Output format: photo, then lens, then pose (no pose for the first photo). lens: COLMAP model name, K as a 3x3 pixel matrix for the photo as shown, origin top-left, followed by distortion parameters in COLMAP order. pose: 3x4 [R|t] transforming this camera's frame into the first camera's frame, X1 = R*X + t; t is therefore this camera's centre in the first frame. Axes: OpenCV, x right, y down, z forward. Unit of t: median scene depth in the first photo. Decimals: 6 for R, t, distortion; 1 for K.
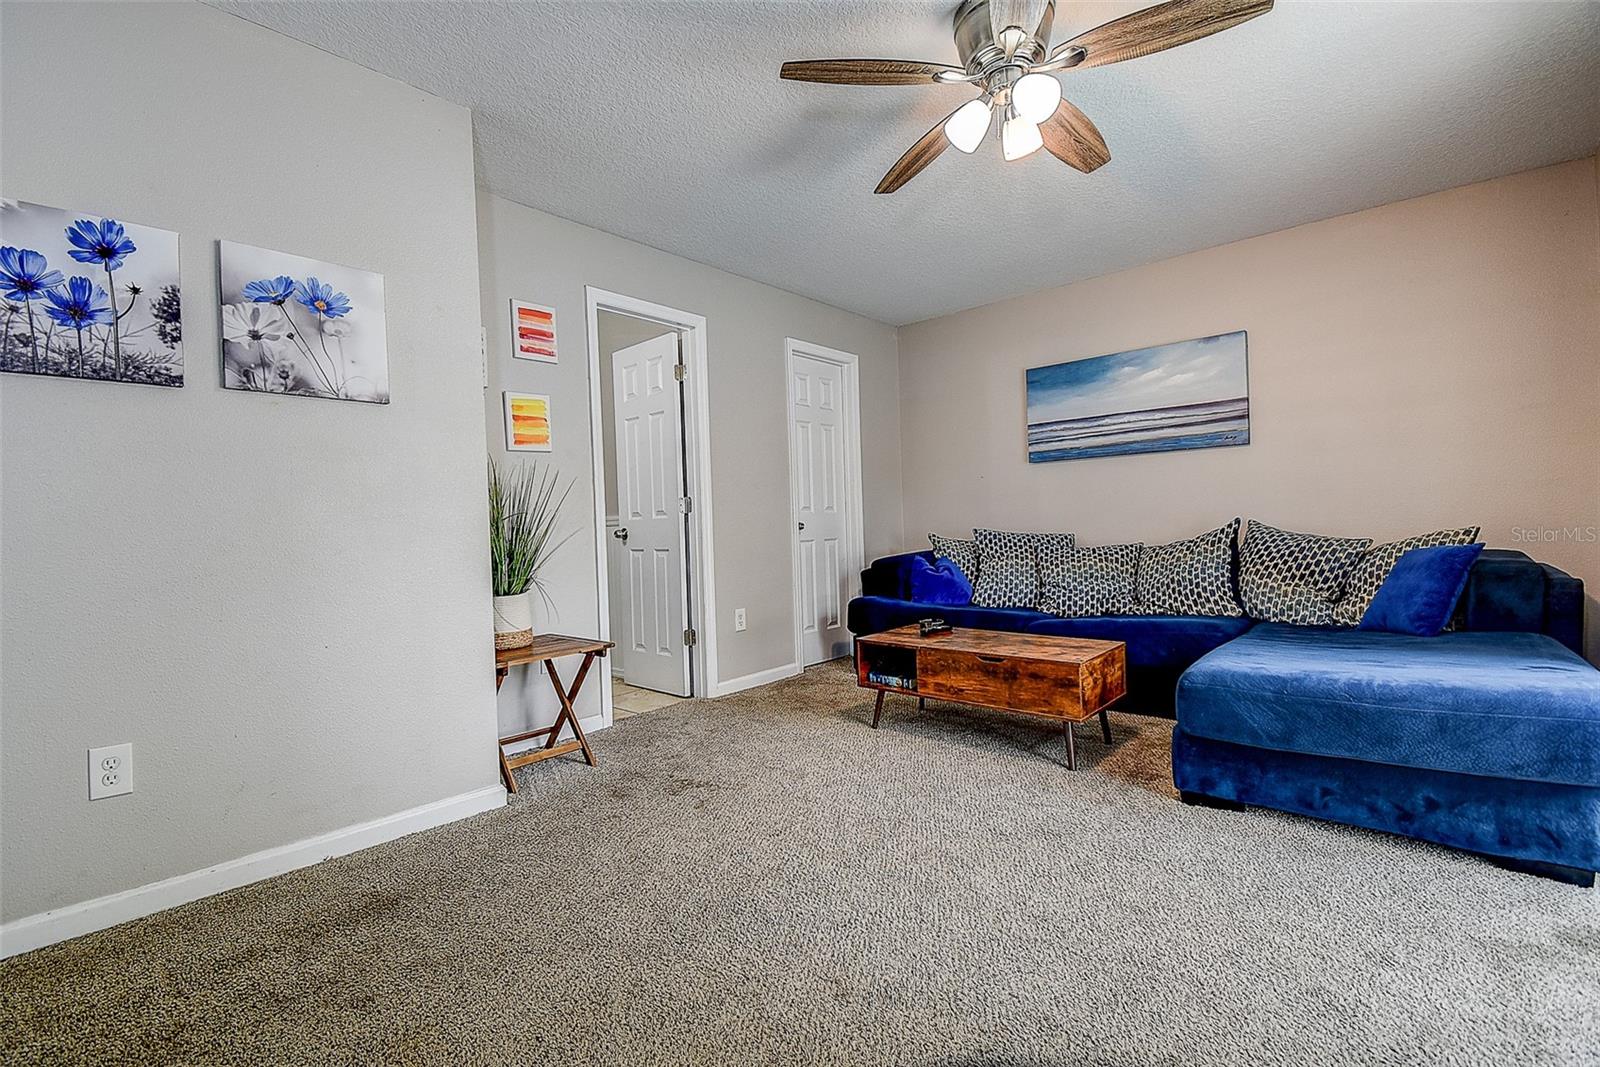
lens RADIAL K [[708.2, 0, 792.7], [0, 708.2, 527.2], [0, 0, 1]] dist [0.026230, -0.023541]
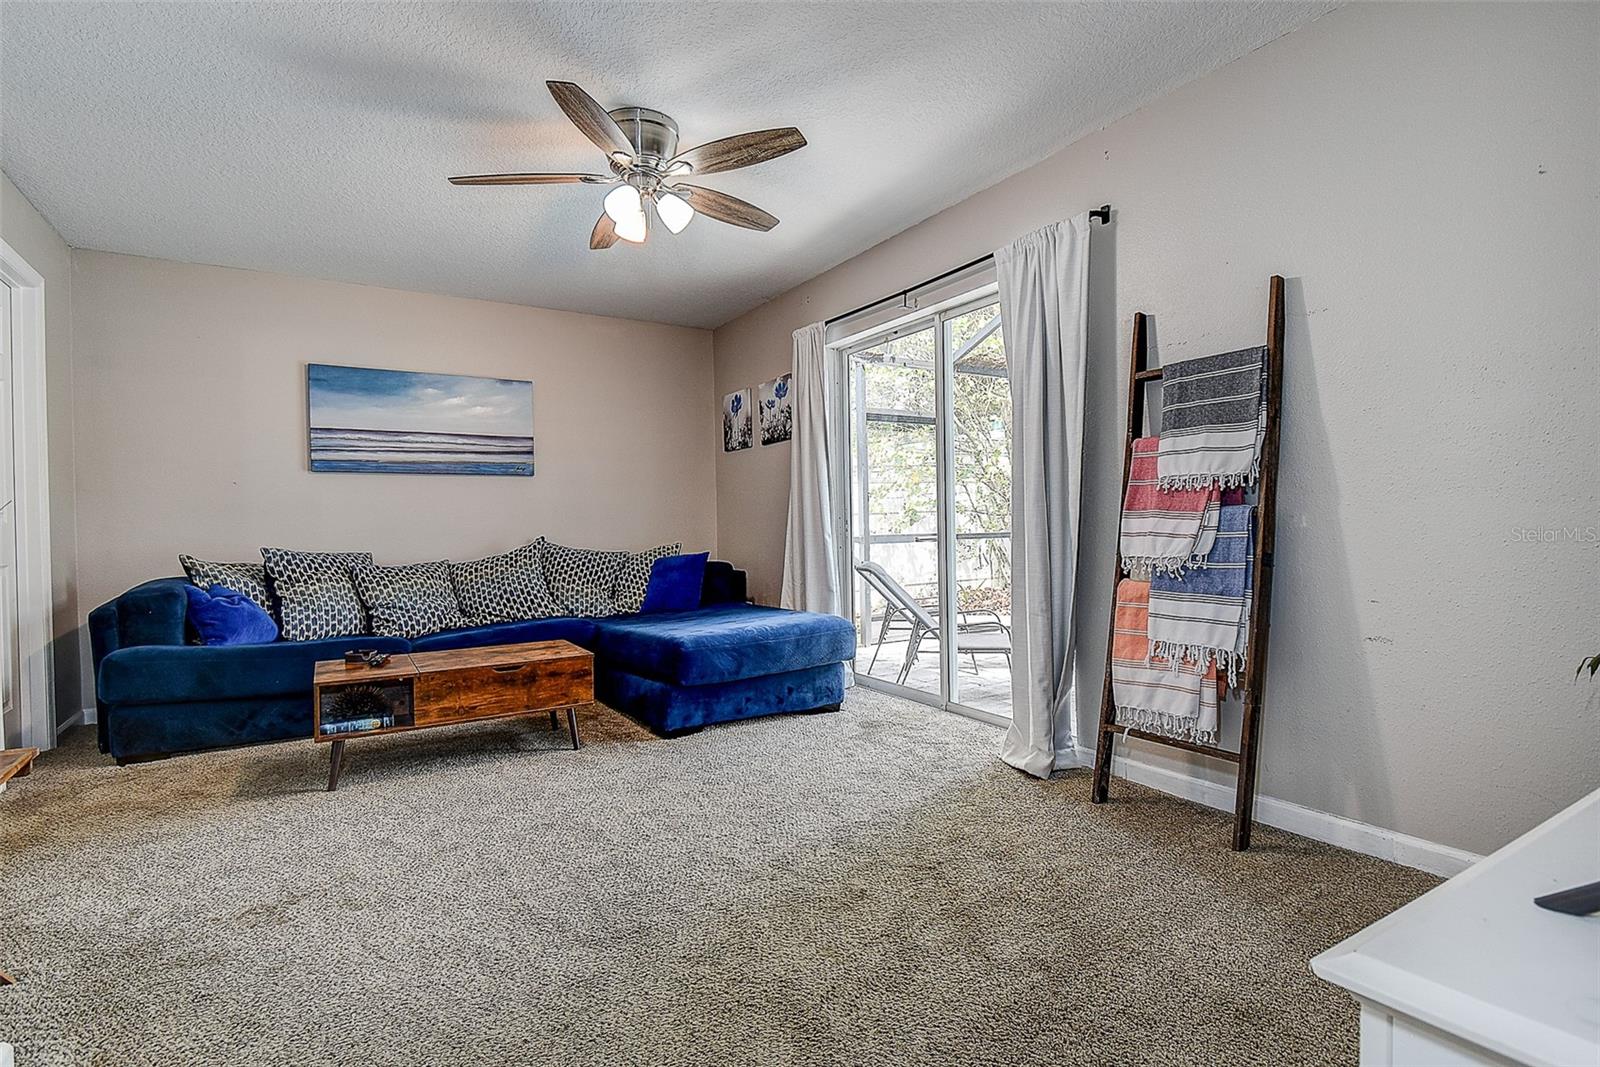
lens RADIAL K [[792.7, 0, 800.0], [0, 792.7, 533.5], [0, 0, 1]] dist [-0.000207, -0.000324]
pose [[0.269320, 0.015817, 0.962921, -0.559049], [0.011608, 0.999739, -0.019669, 0.013612], [-0.962981, 0.016475, 0.269066, 0.217509]]
